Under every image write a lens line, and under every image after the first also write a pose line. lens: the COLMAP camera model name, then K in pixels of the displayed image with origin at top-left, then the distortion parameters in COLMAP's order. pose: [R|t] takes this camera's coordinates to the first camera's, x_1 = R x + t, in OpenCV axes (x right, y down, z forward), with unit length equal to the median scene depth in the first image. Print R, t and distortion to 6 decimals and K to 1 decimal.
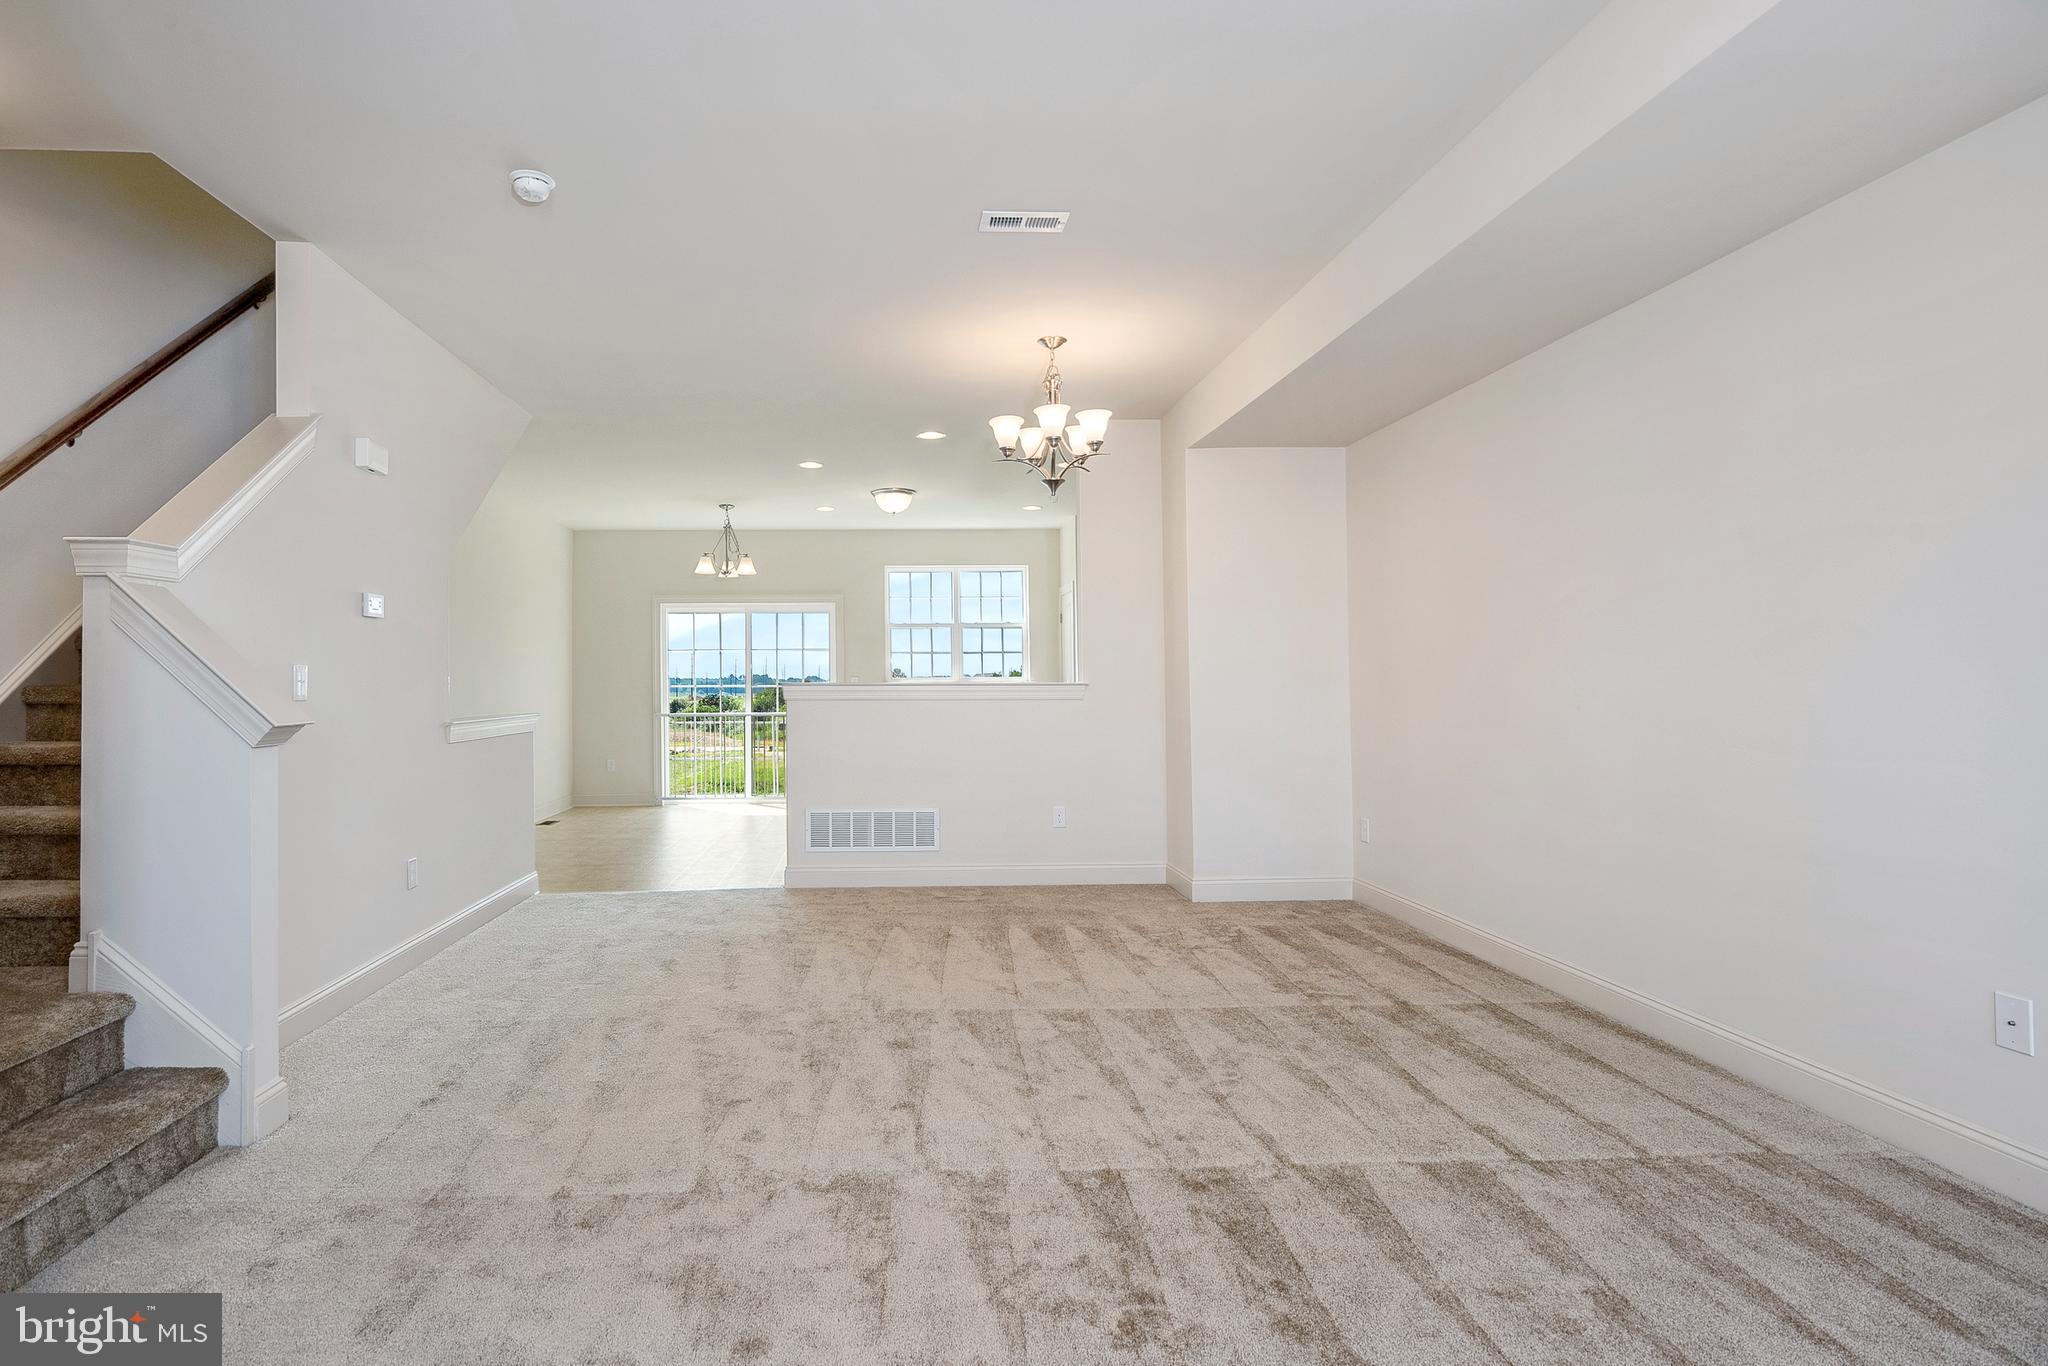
lens RADIAL K [[1079.4, 0, 1016.0], [0, 1079.4, 652.5], [0, 0, 1]] dist [-0.012669, -0.000279]
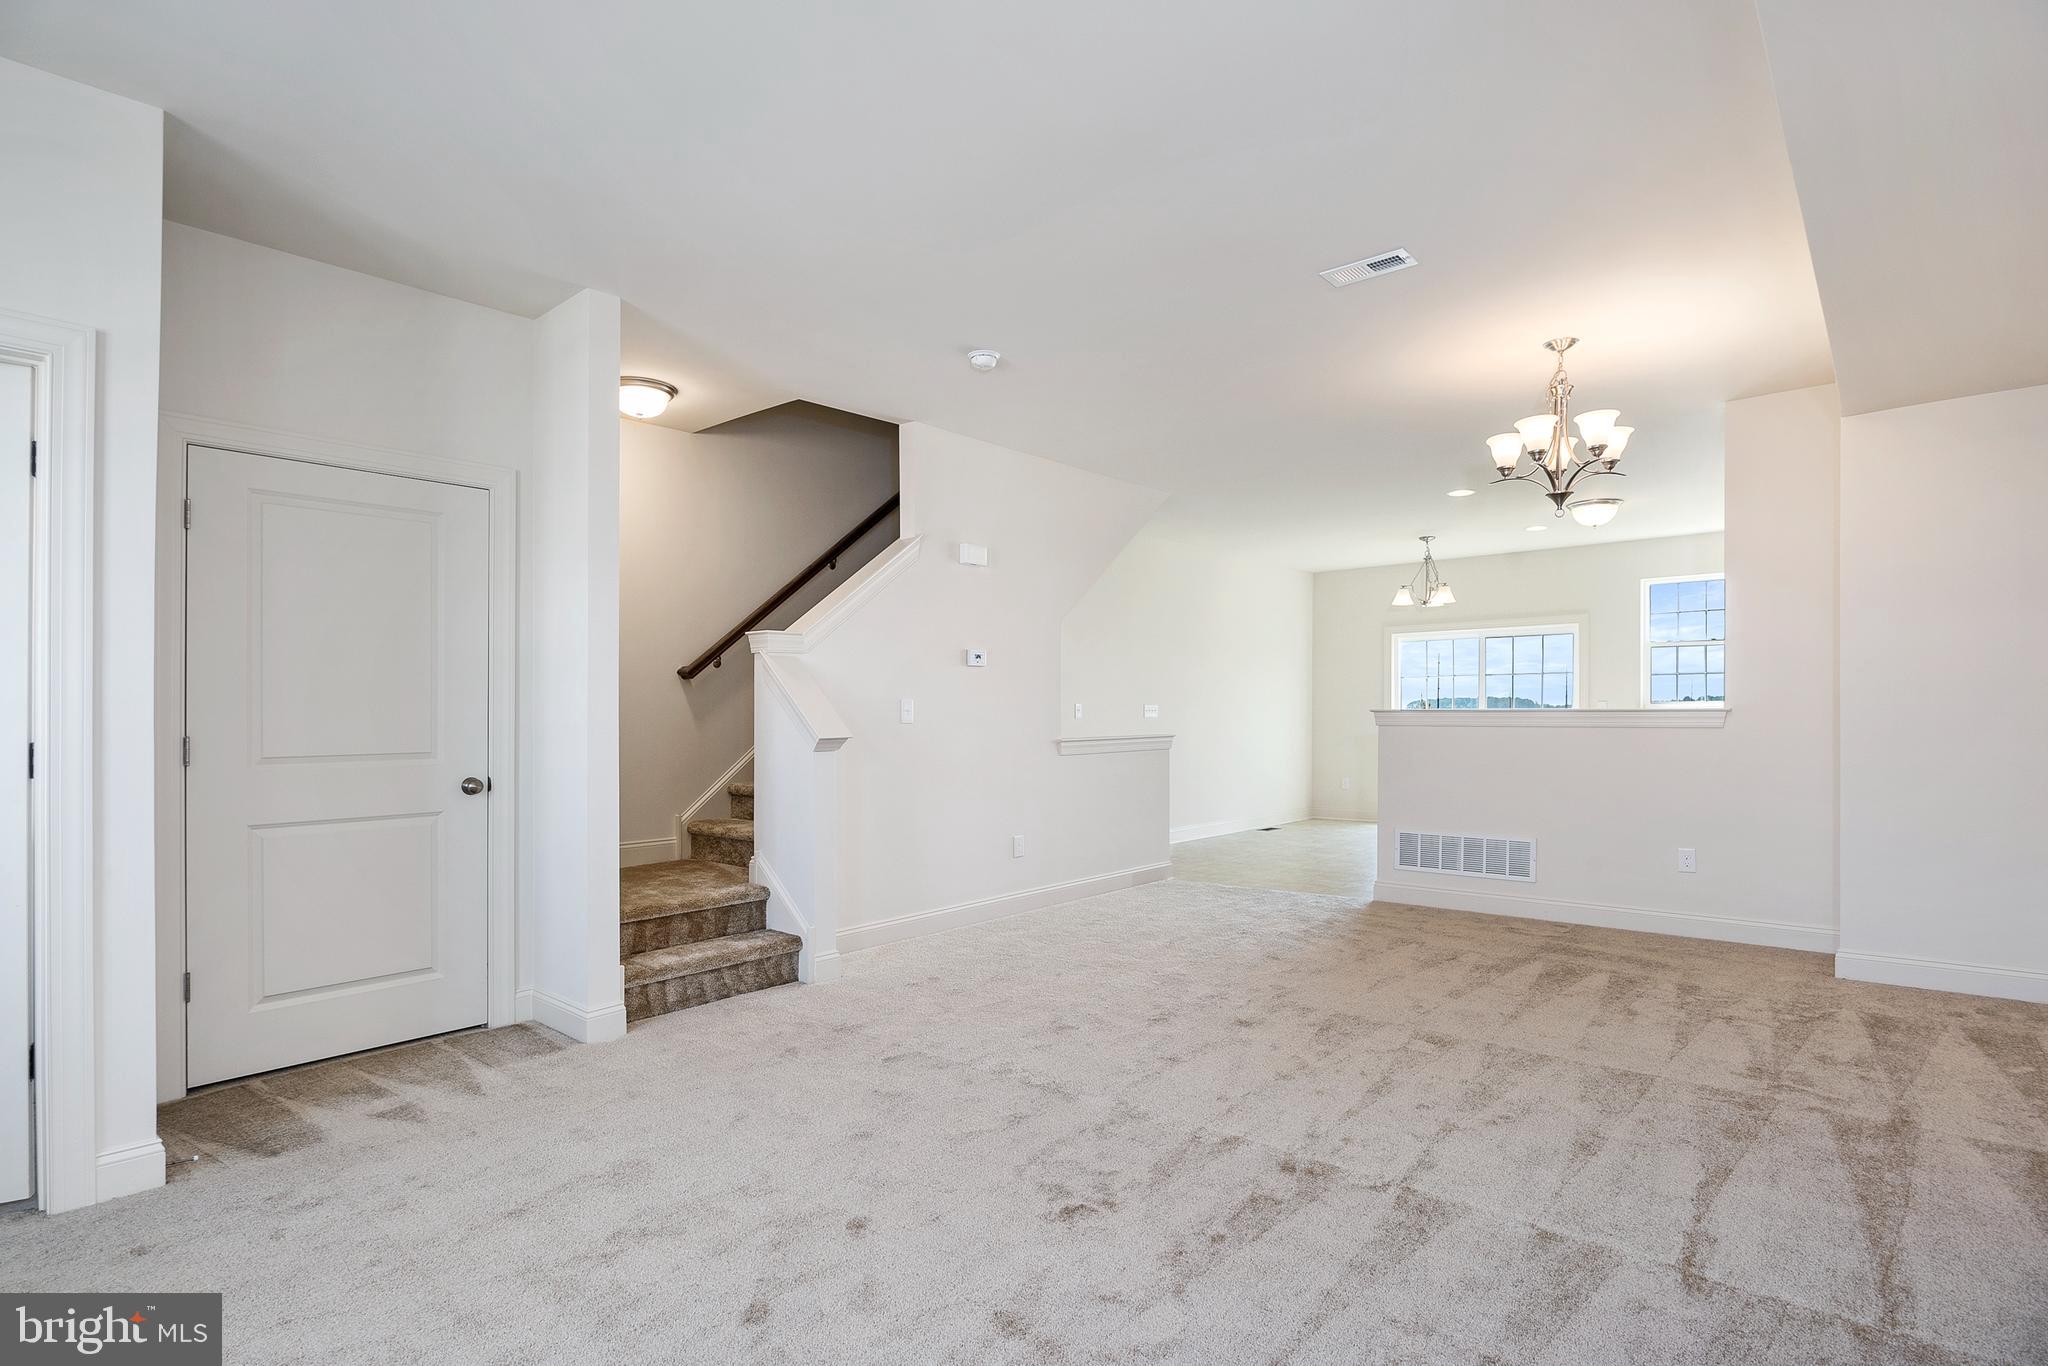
lens RADIAL K [[1034.4, 0, 1024.7], [0, 1034.4, 706.4], [0, 0, 1]] dist [-0.013266, -0.000638]
pose [[0.721437, -0.004396, -0.692466, 0.504084], [0.023184, 0.999573, 0.017808, -0.002467], [0.692092, -0.028901, 0.721230, 0.045581]]
